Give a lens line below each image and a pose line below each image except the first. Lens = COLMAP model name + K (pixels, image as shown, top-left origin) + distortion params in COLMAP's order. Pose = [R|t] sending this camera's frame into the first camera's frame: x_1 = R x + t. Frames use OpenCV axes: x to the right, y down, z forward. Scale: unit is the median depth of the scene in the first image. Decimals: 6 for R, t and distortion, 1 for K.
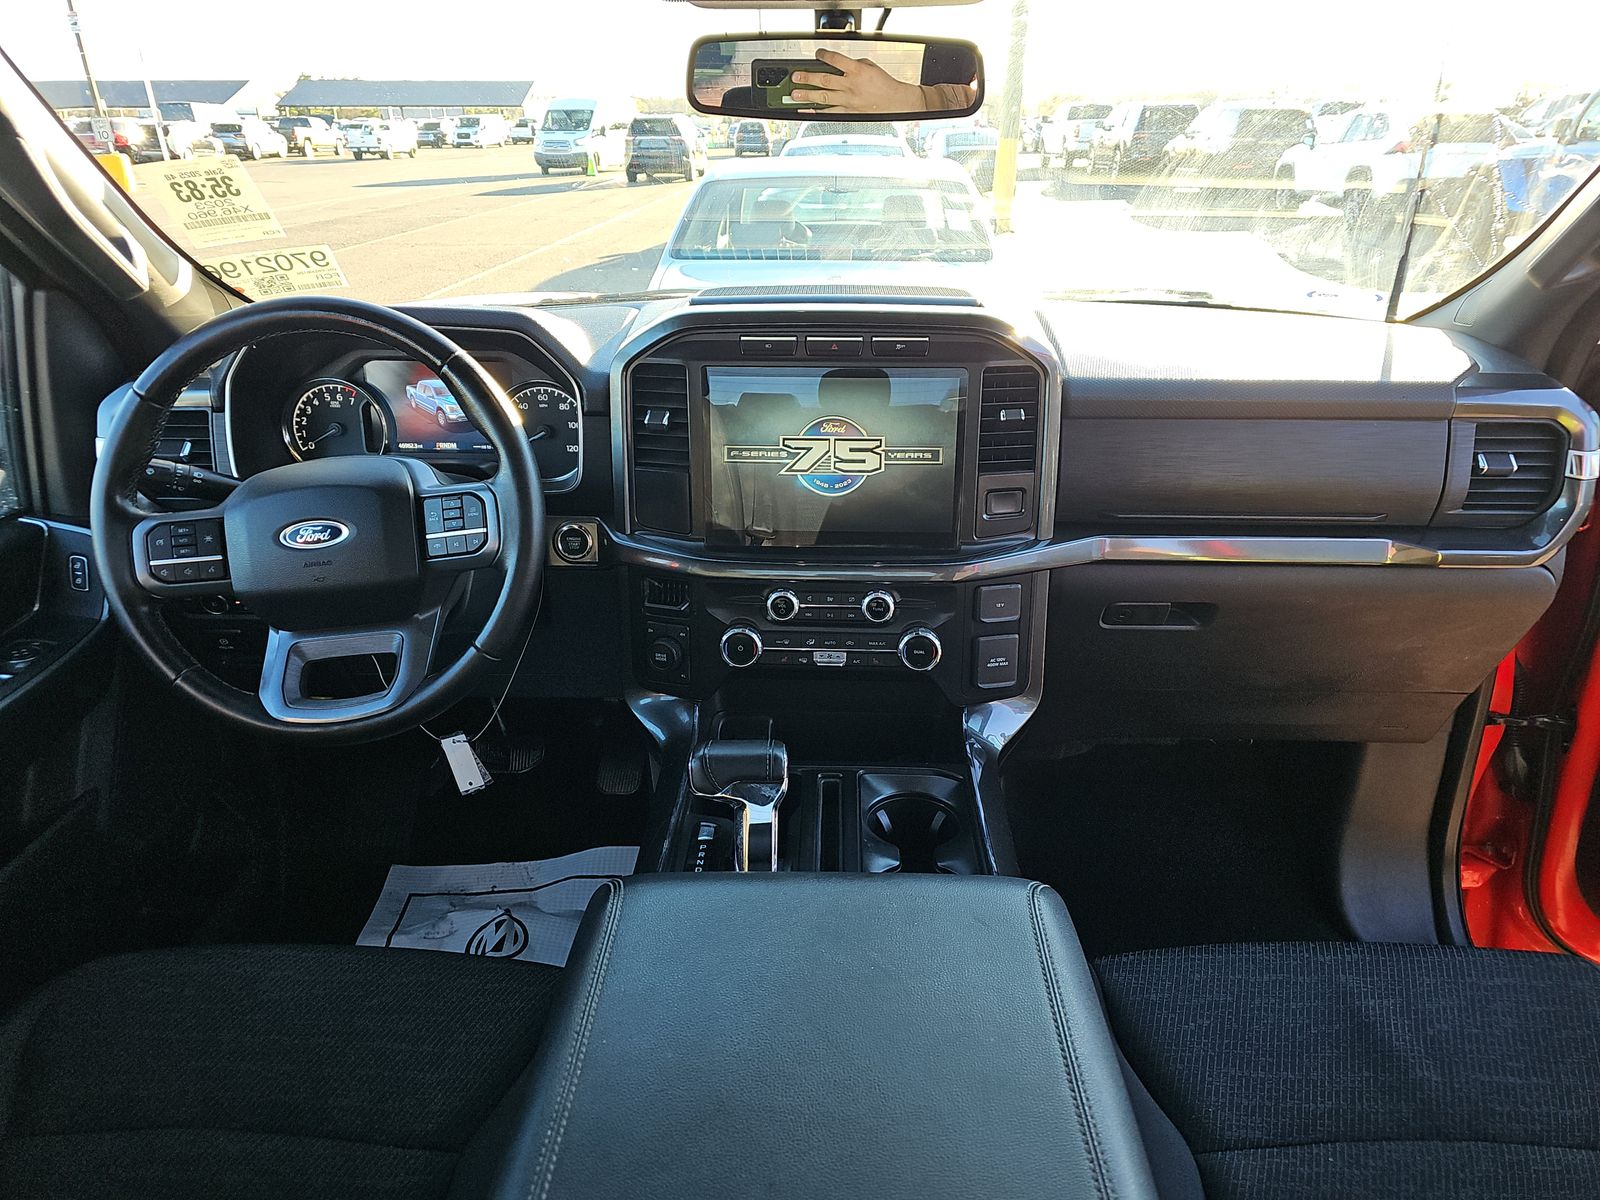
lens RADIAL K [[1061.0, 0, 789.6], [0, 1061.0, 607.8], [0, 0, 1]] dist [0.037843, -0.002789]
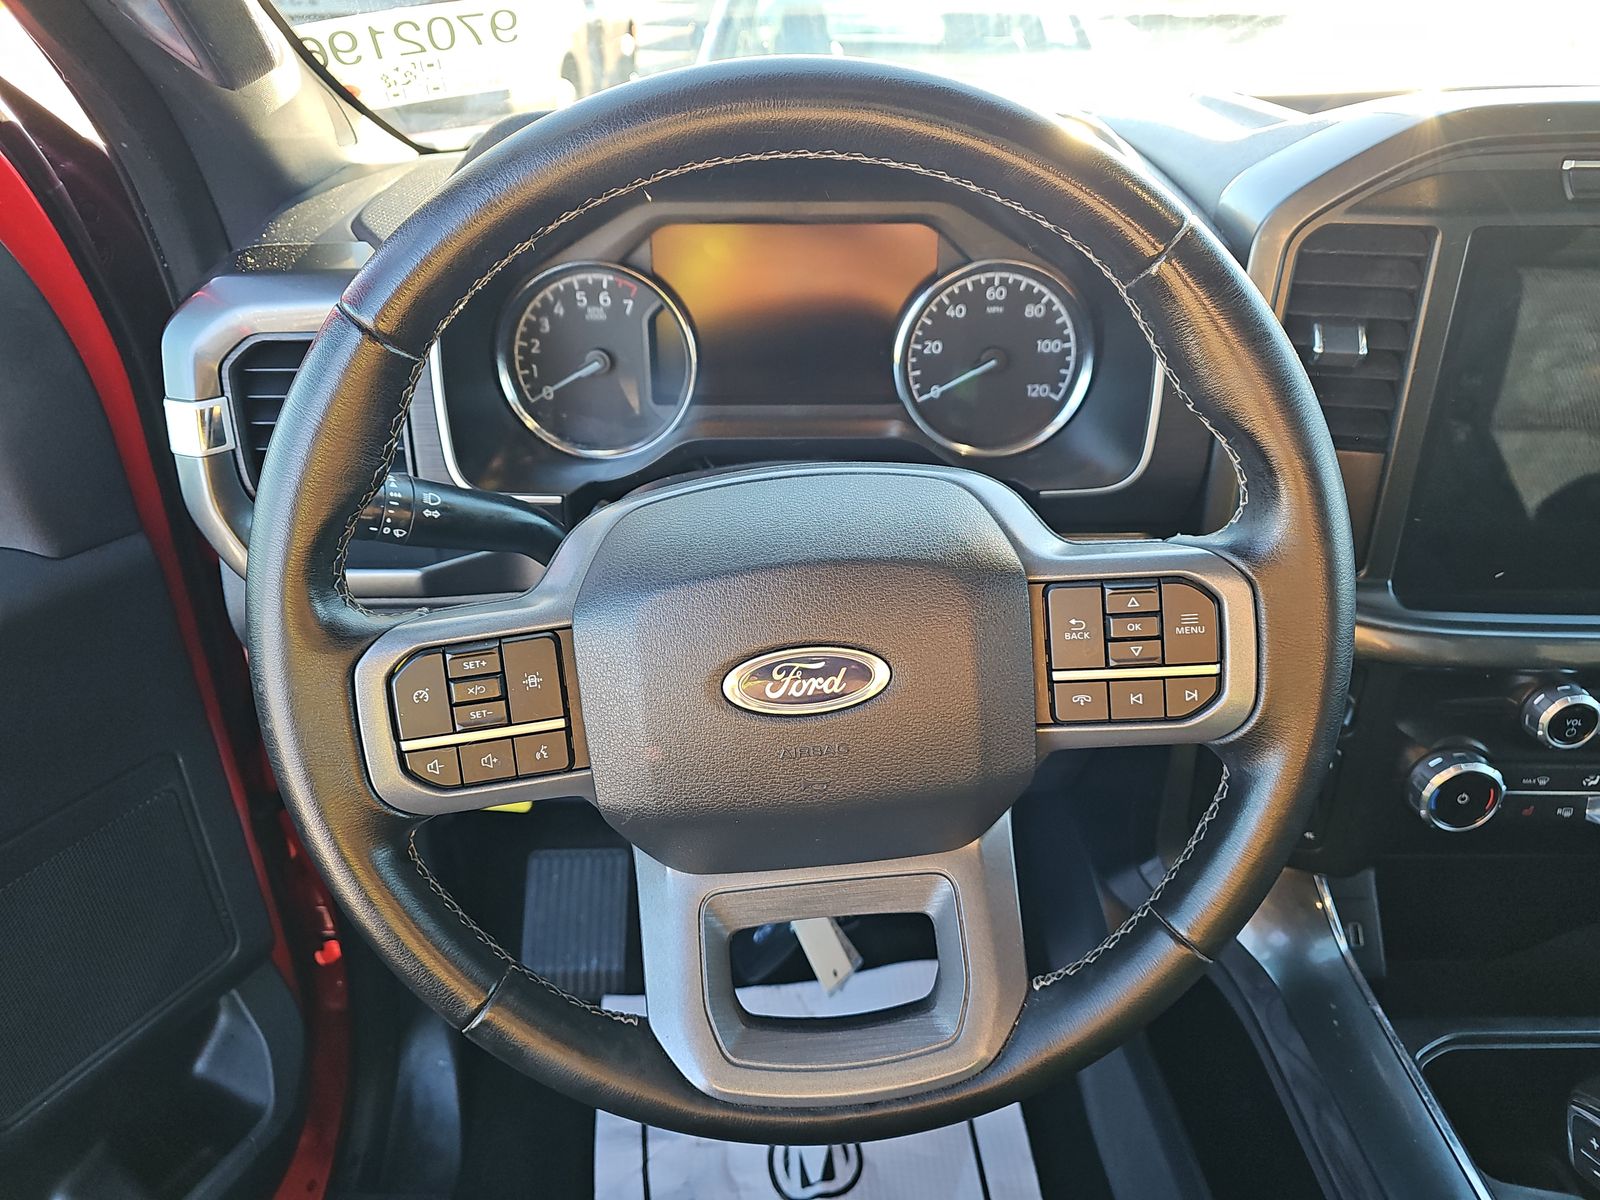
lens RADIAL K [[1220.0, 0, 797.9], [0, 1220.0, 601.0], [0, 0, 1]] dist [0.073203, -0.003596]
pose [[0.999924, -0.012240, 0.001620, -0.330769], [0.012033, 0.995461, 0.094405, -0.106445], [-0.002768, -0.094378, 0.995533, 0.392664]]
